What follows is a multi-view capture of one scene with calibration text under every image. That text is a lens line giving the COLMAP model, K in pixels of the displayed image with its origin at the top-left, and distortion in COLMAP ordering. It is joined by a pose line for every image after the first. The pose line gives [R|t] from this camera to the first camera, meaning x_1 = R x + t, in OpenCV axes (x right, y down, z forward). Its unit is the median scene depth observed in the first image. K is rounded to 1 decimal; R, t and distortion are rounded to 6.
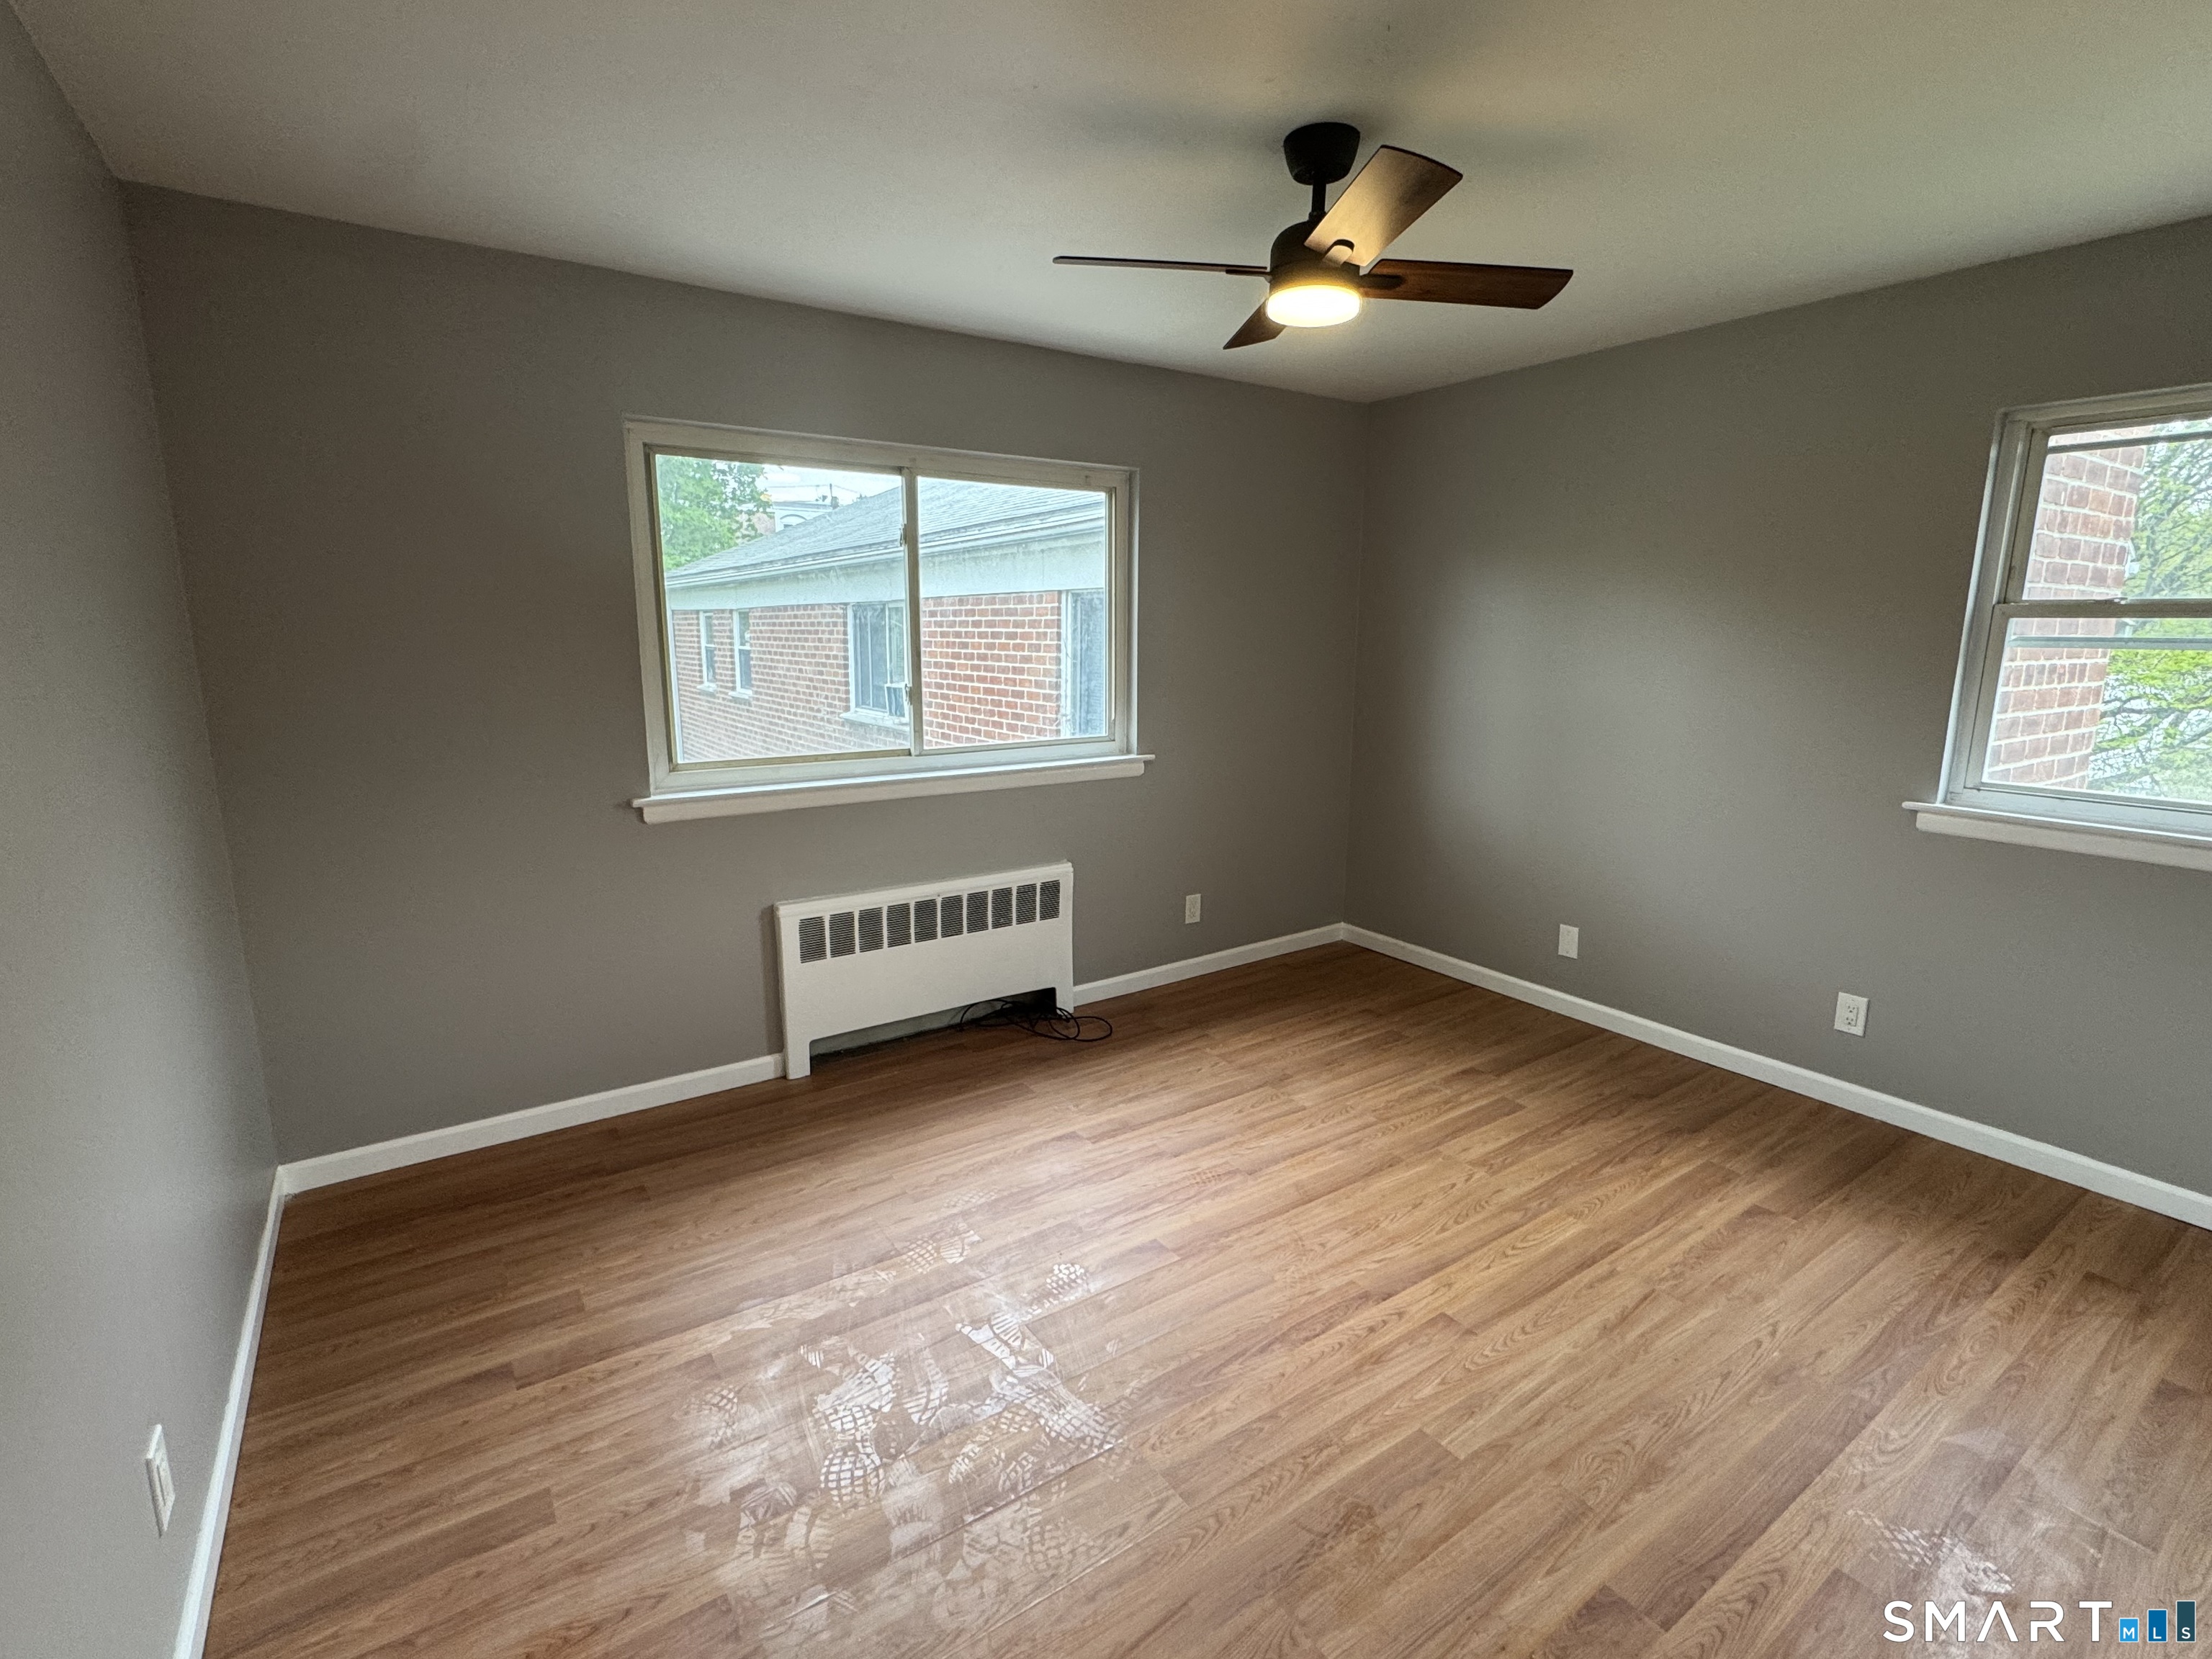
lens RADIAL K [[1028.9, 0, 1106.0], [0, 1028.9, 829.5], [0, 0, 1]] dist [-0.025812, -0.000016]
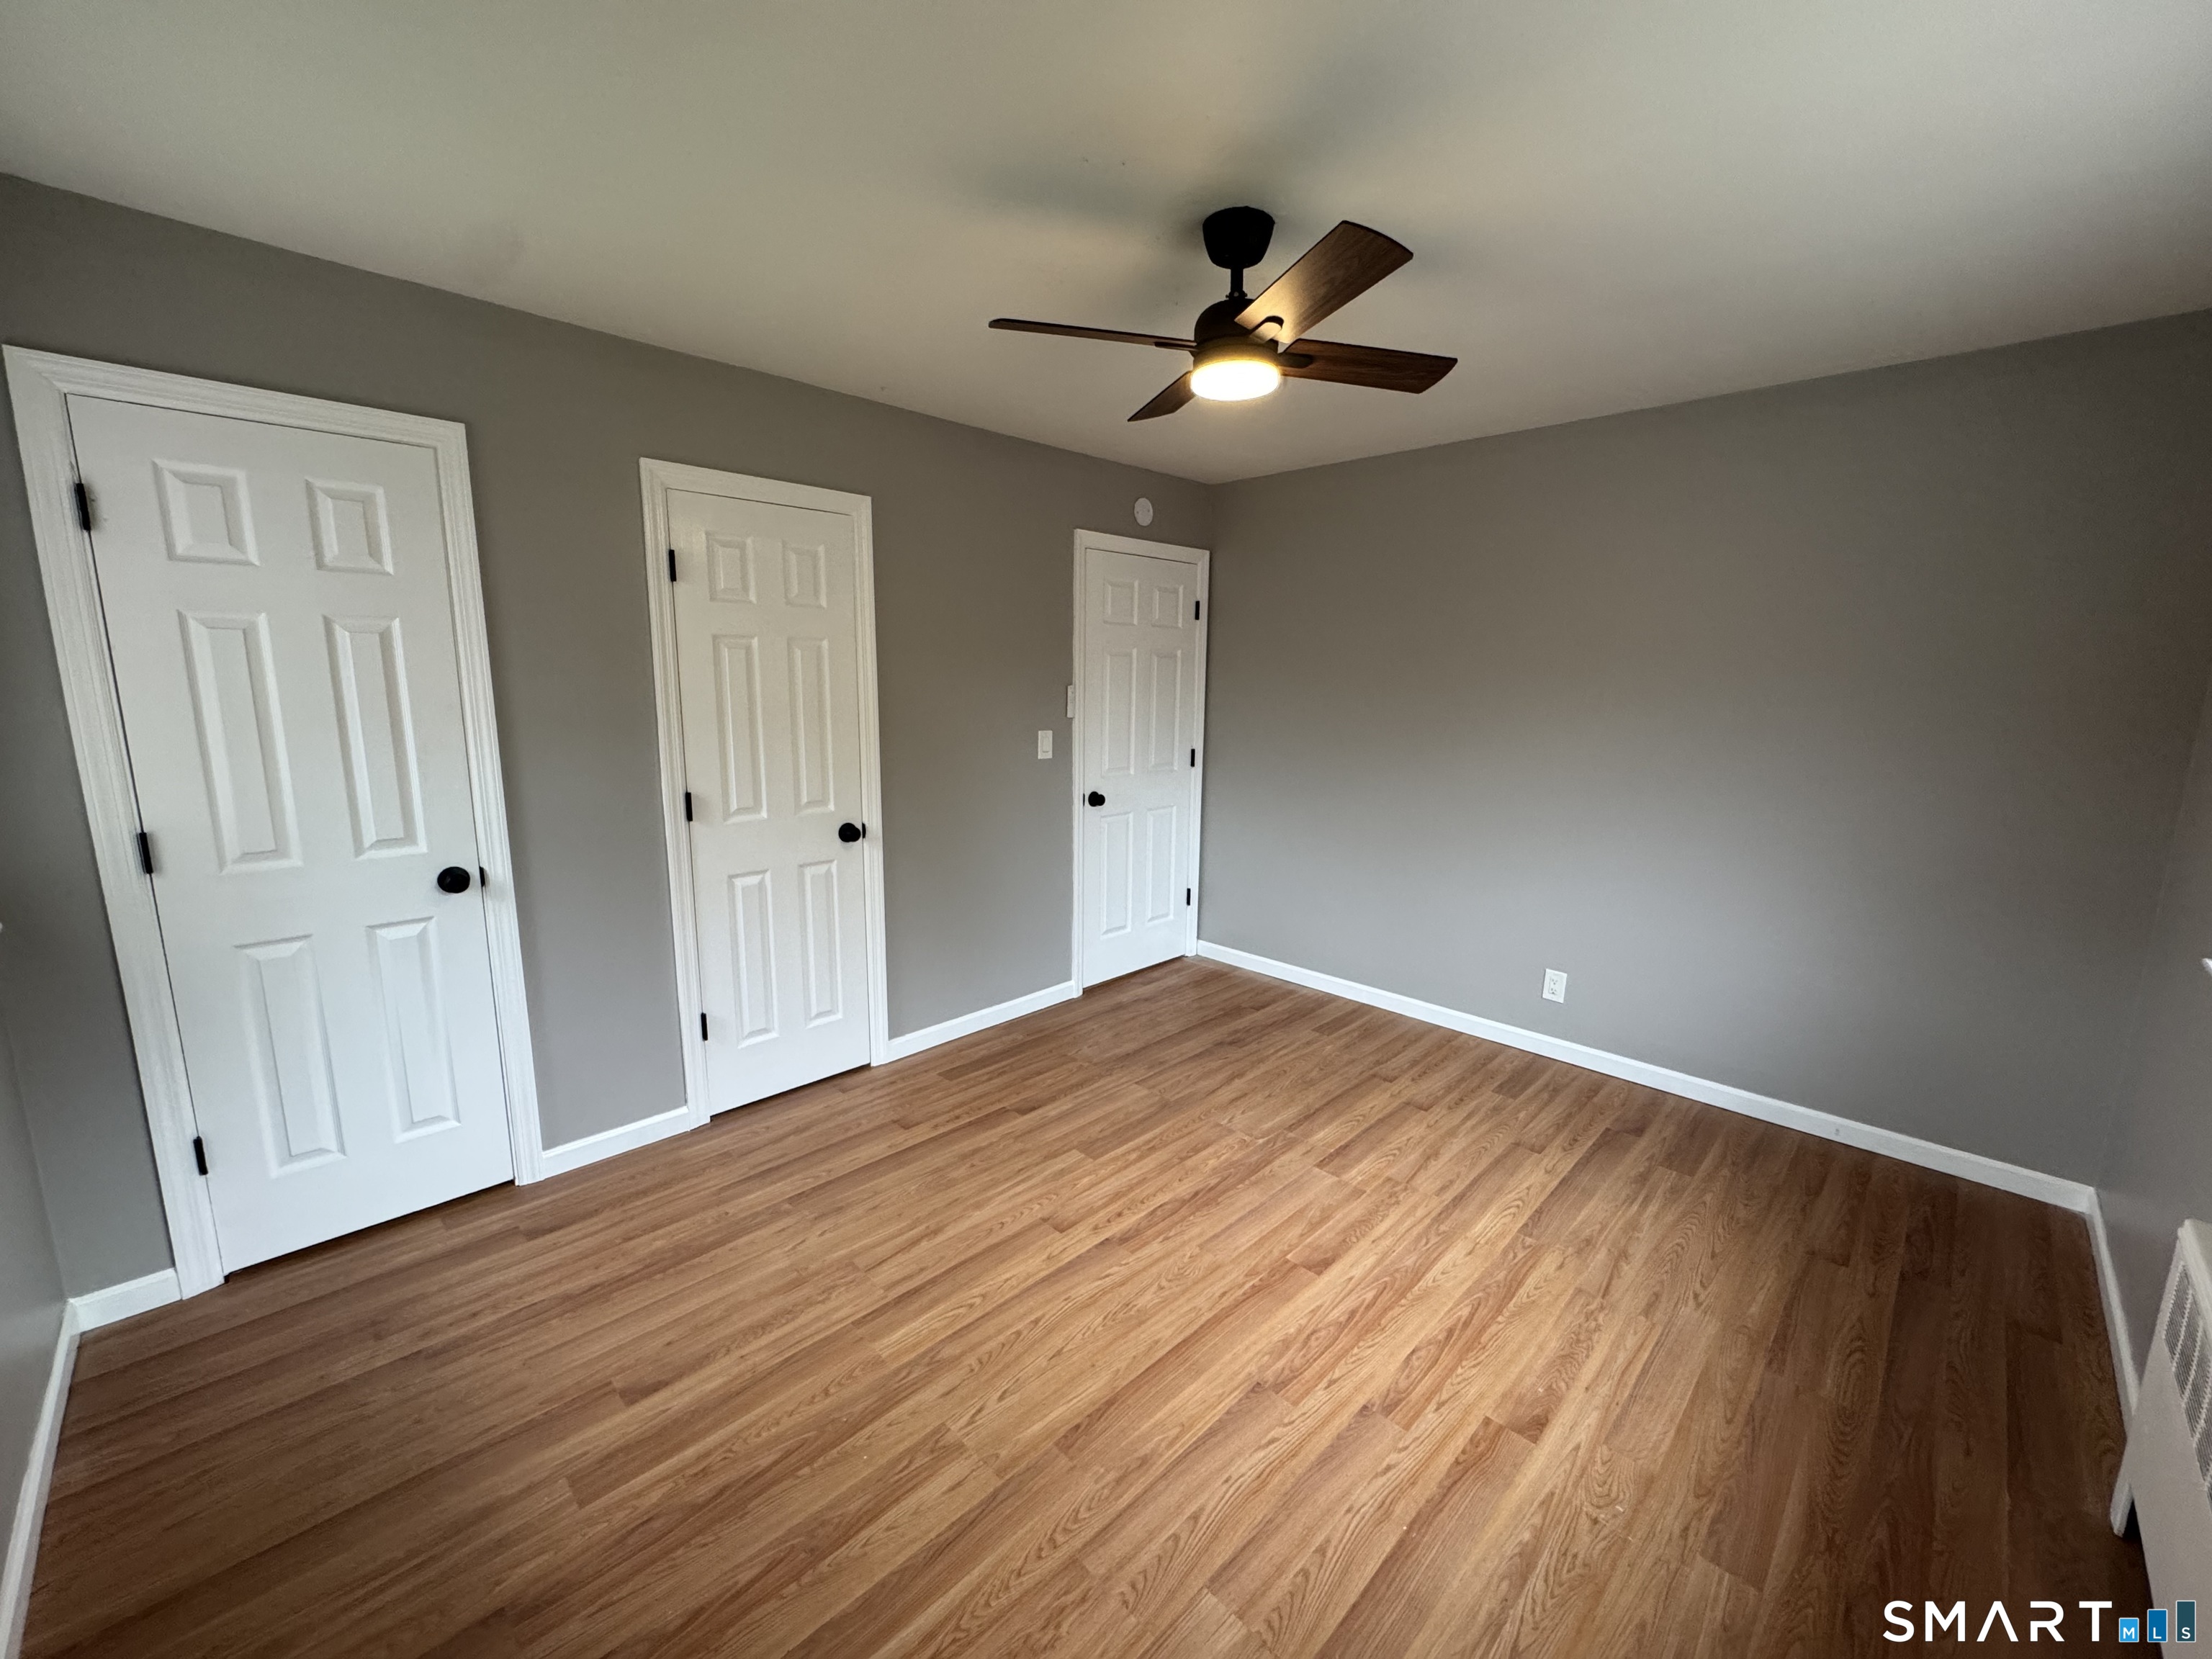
lens RADIAL K [[886.4, 0, 1106.0], [0, 886.4, 829.5], [0, 0, 1]] dist [-0.000489, 0.000085]
pose [[-0.982850, 0.016182, -0.183695, 0.422000], [-0.051401, 0.932623, 0.357172, -0.332160], [0.177098, 0.360489, -0.915797, 1.641684]]
